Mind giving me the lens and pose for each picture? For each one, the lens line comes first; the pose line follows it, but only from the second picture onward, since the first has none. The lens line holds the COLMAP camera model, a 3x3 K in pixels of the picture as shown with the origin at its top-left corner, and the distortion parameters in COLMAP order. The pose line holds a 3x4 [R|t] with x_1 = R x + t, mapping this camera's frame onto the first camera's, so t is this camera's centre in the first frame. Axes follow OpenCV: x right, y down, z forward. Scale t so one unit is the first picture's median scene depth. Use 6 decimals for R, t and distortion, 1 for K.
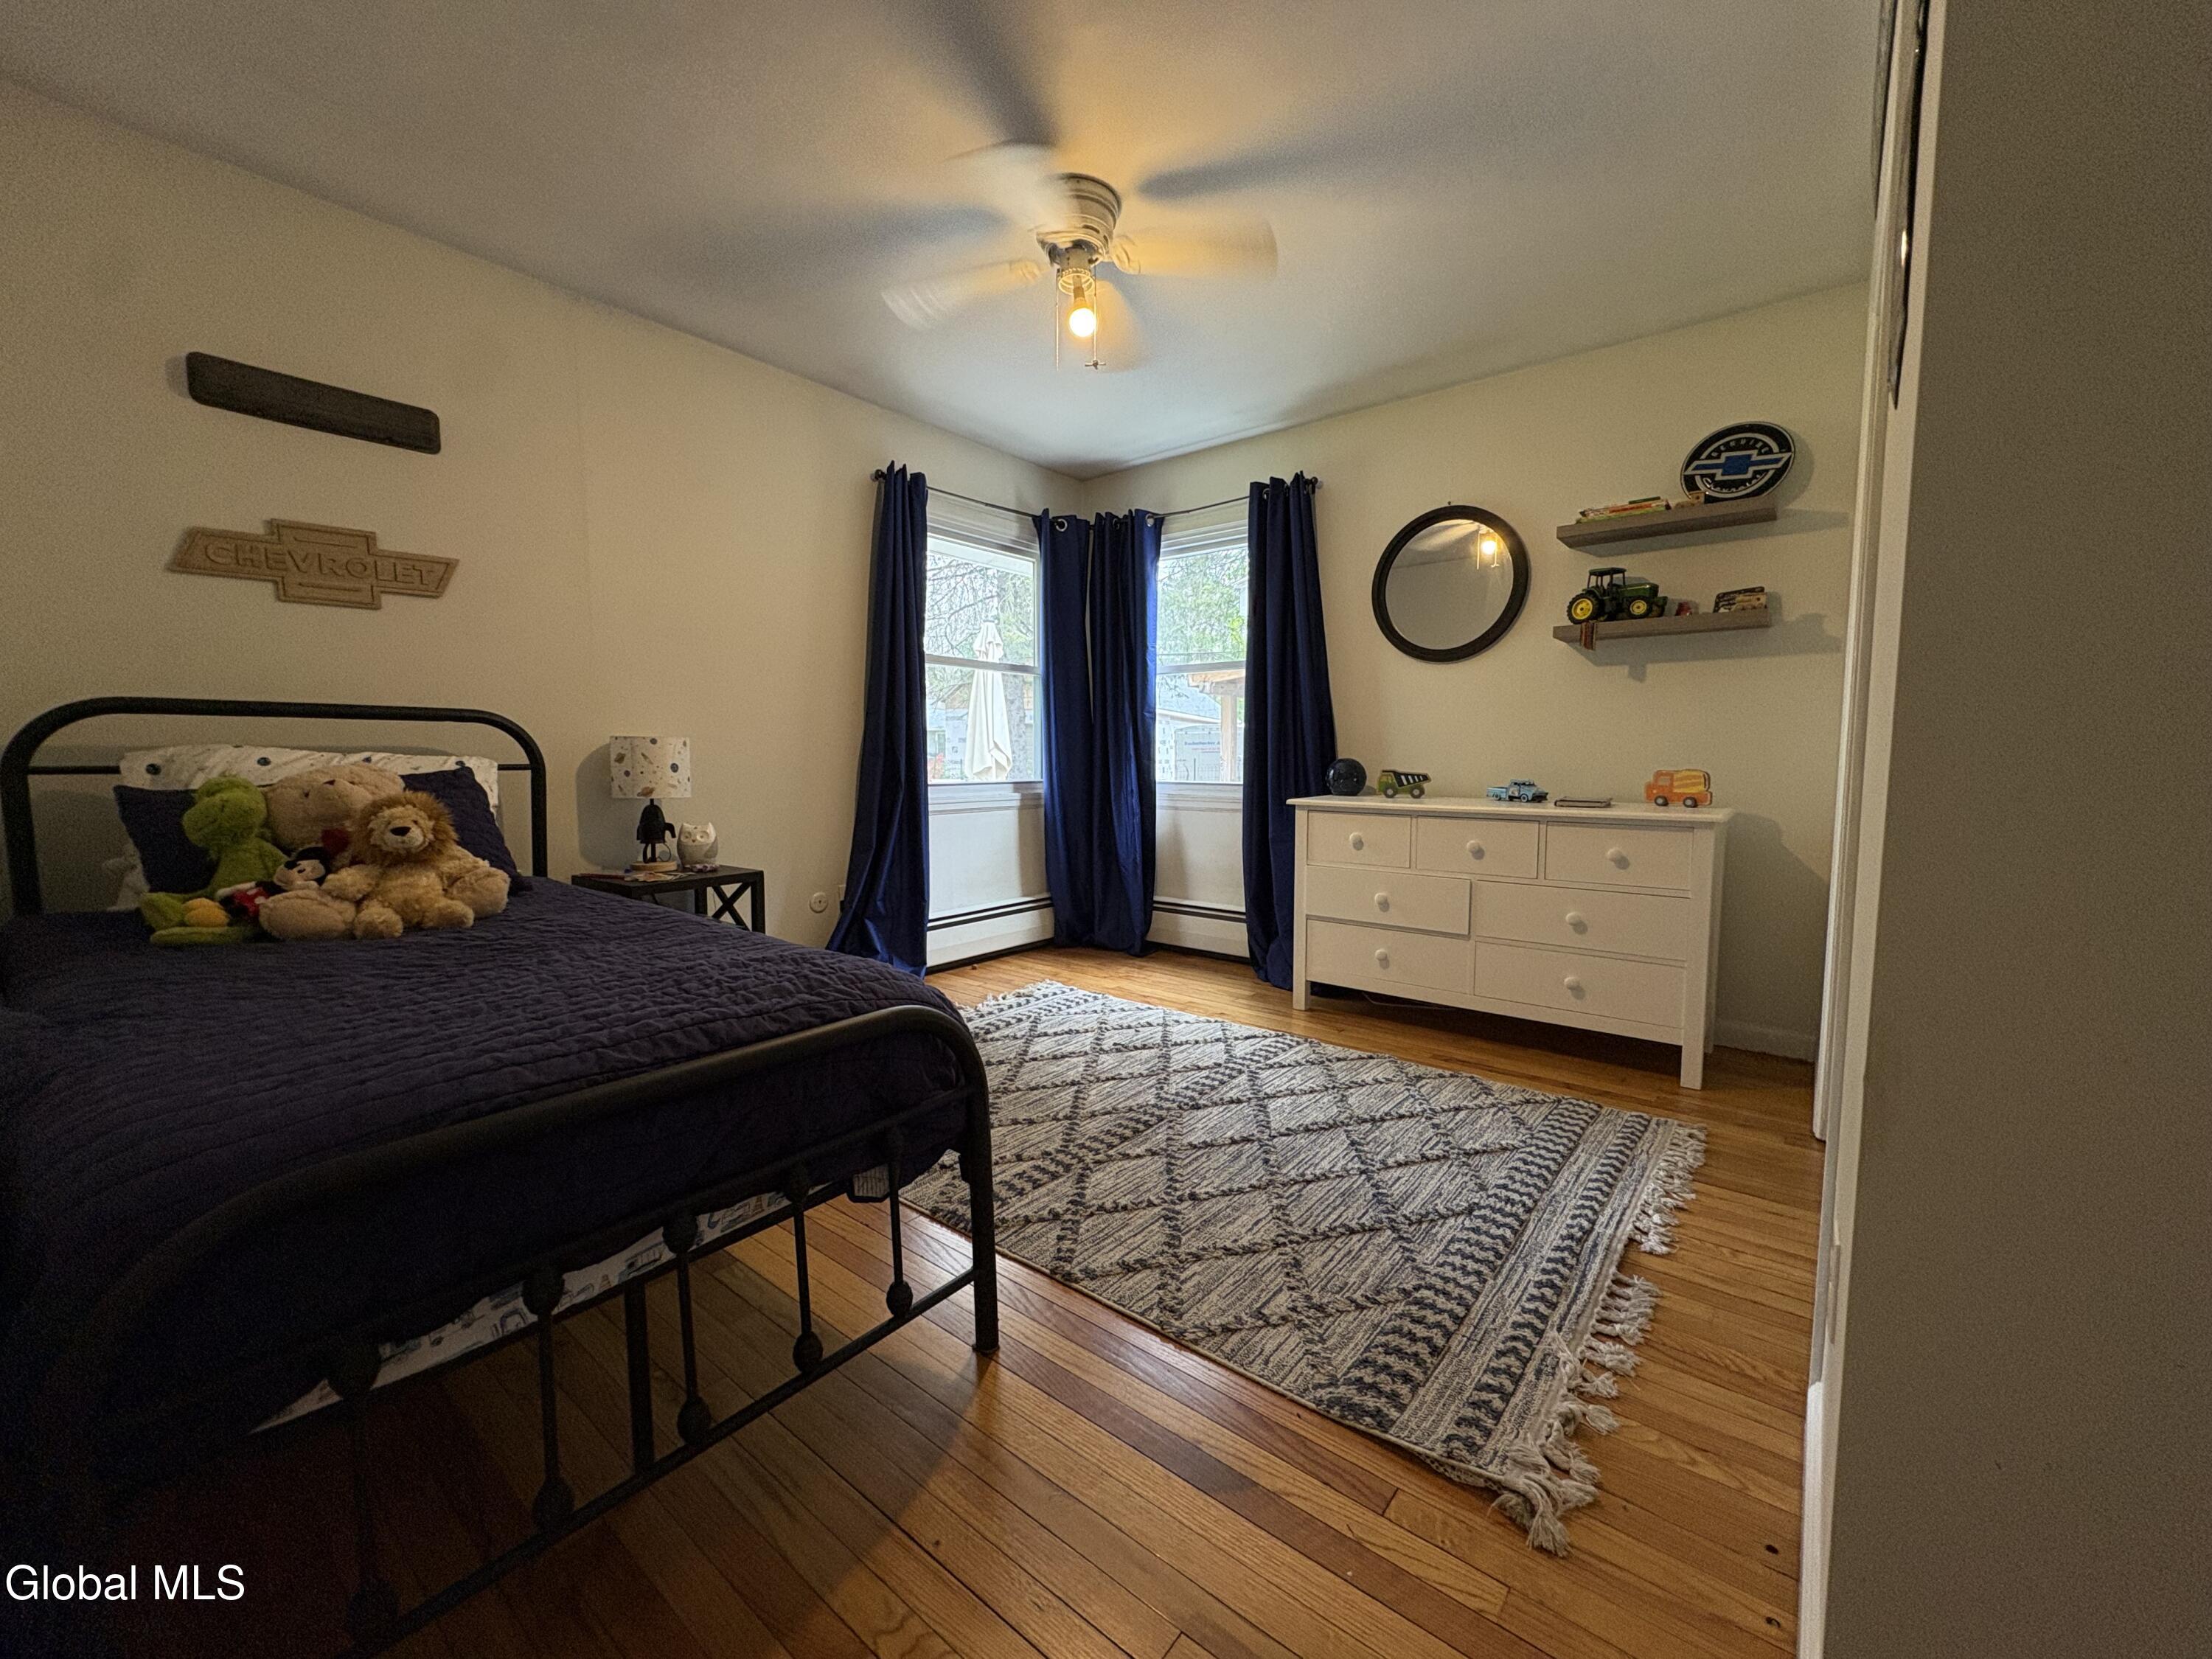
lens RADIAL K [[880.0, 0, 1108.0], [0, 880.0, 829.4], [0, 0, 1]] dist [0.003257, -0.001394]
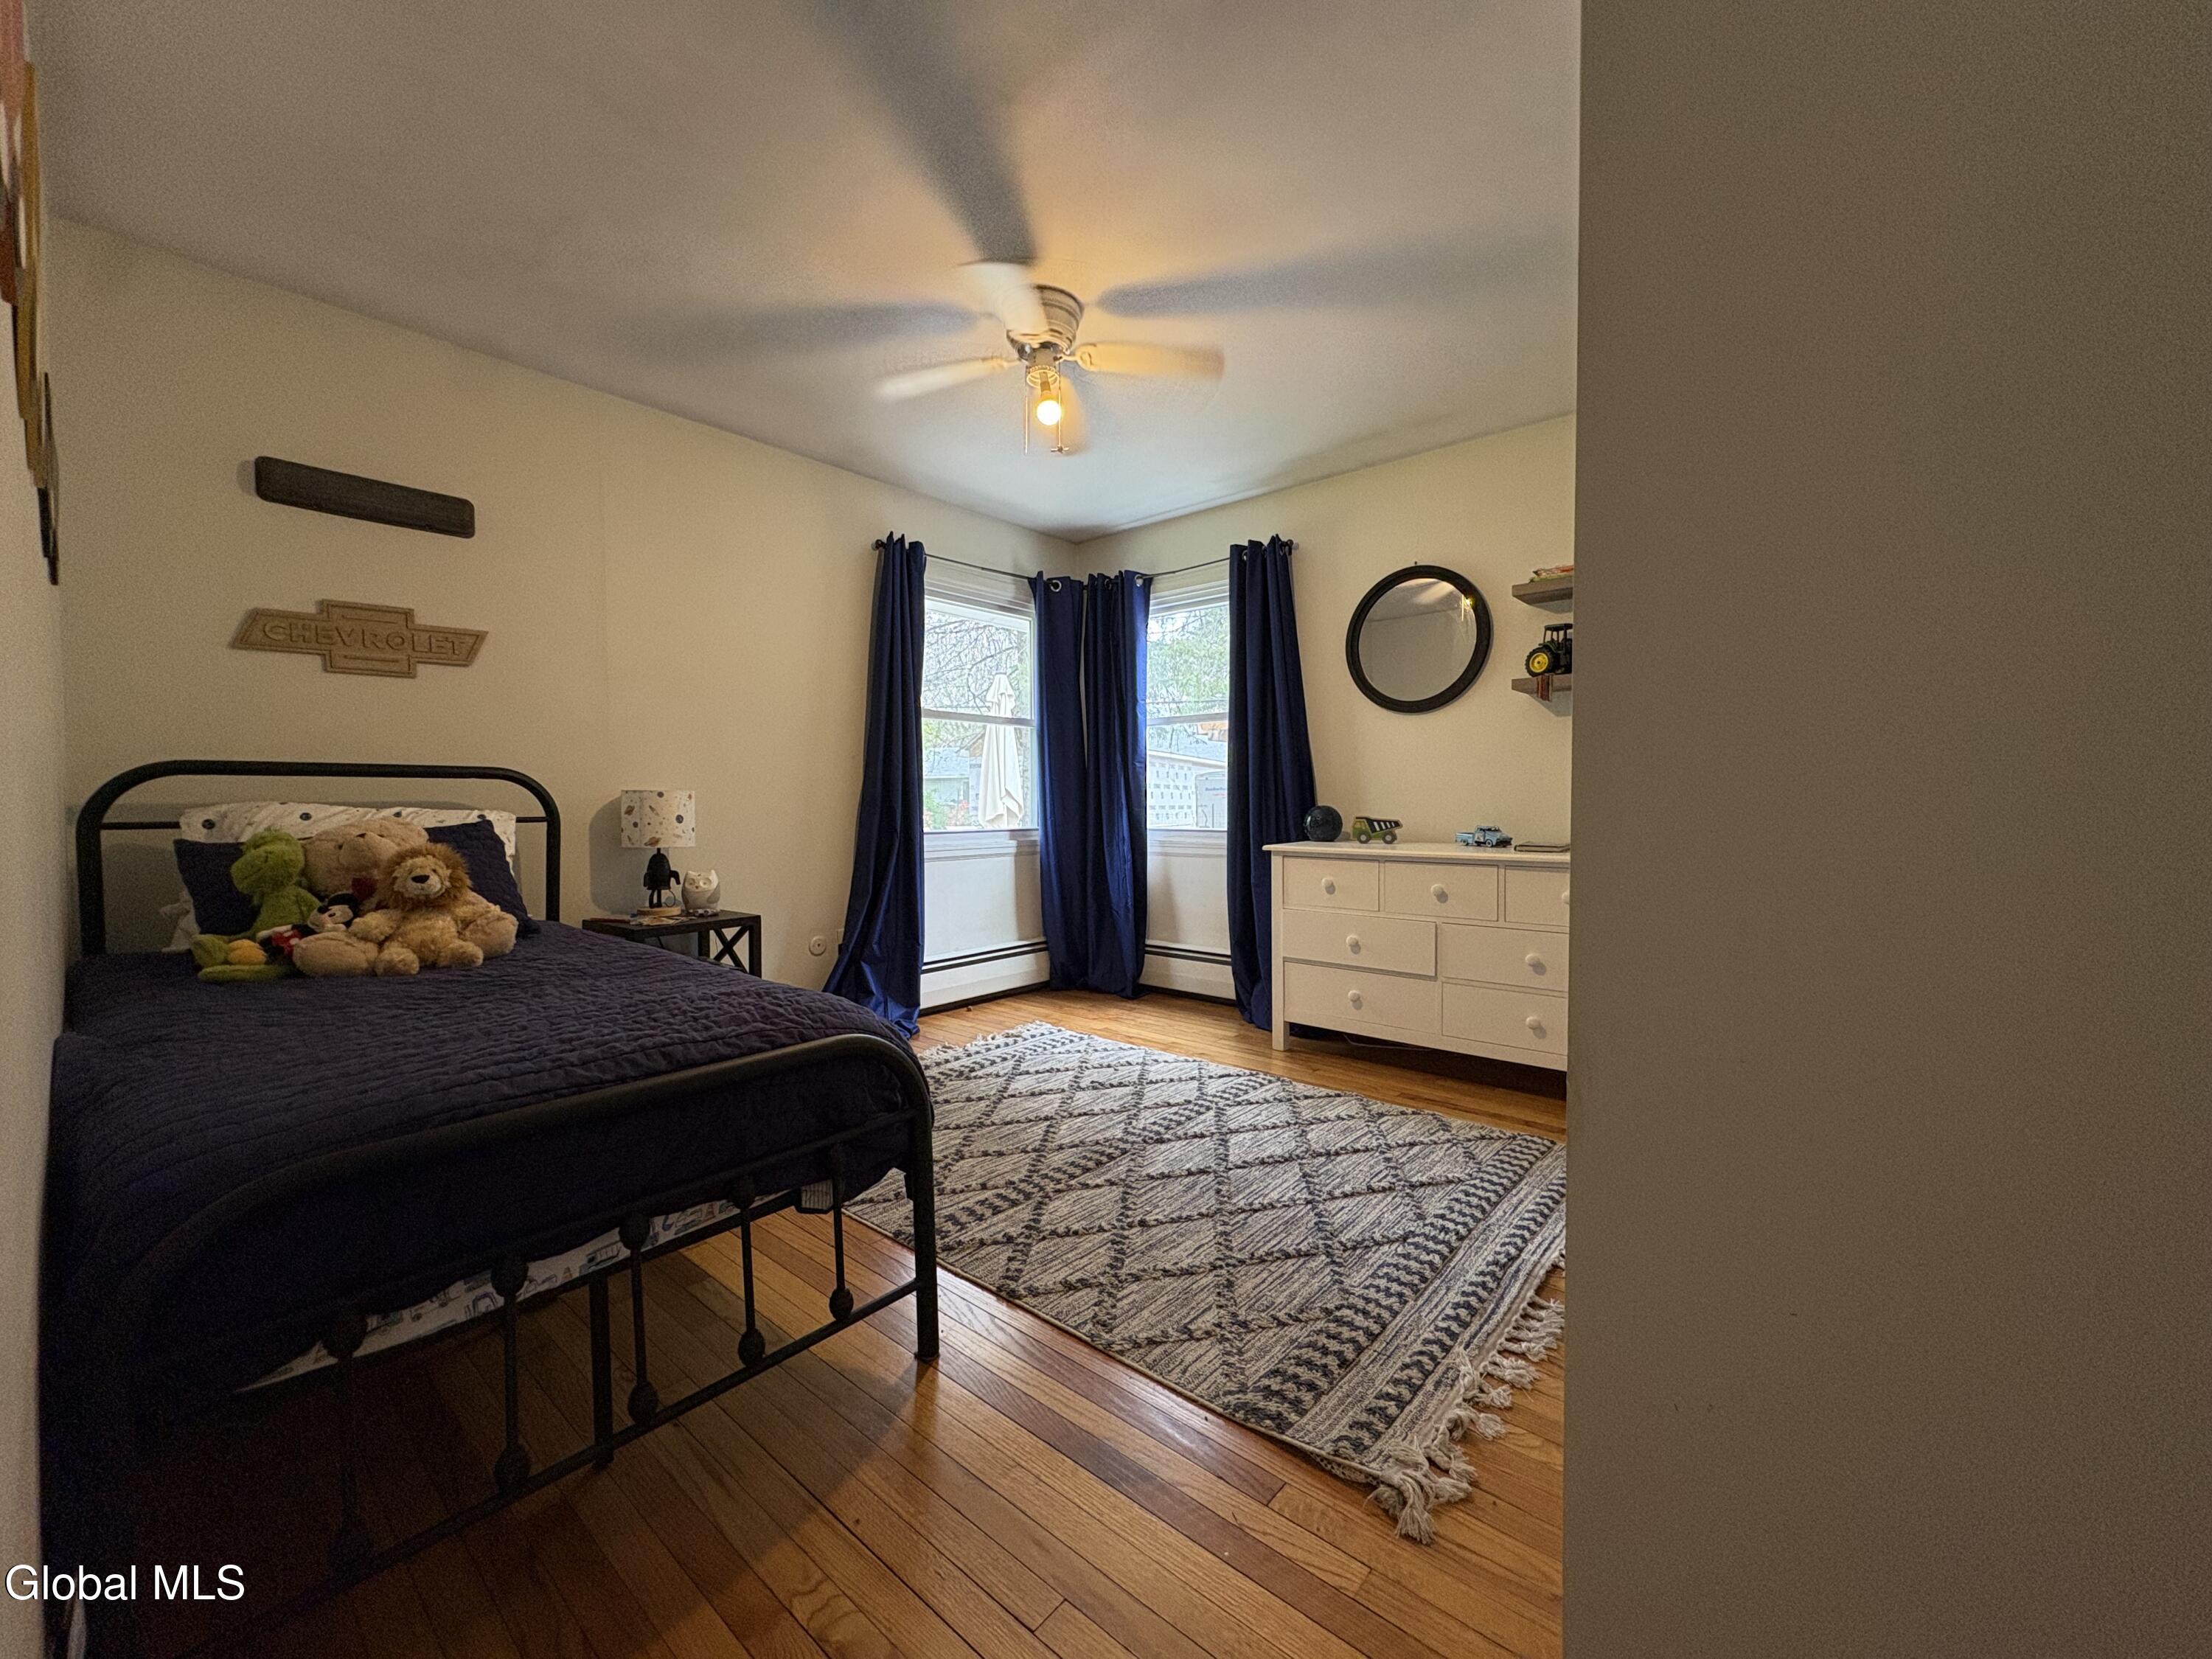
lens RADIAL K [[880.0, 0, 1106.8], [0, 880.0, 828.8], [0, 0, 1]] dist [0.003257, -0.001394]
pose [[0.999510, -0.005403, -0.030837, 0.087501], [0.003784, 0.998622, -0.052340, 0.000259], [0.031077, 0.052198, 0.998153, -0.077895]]
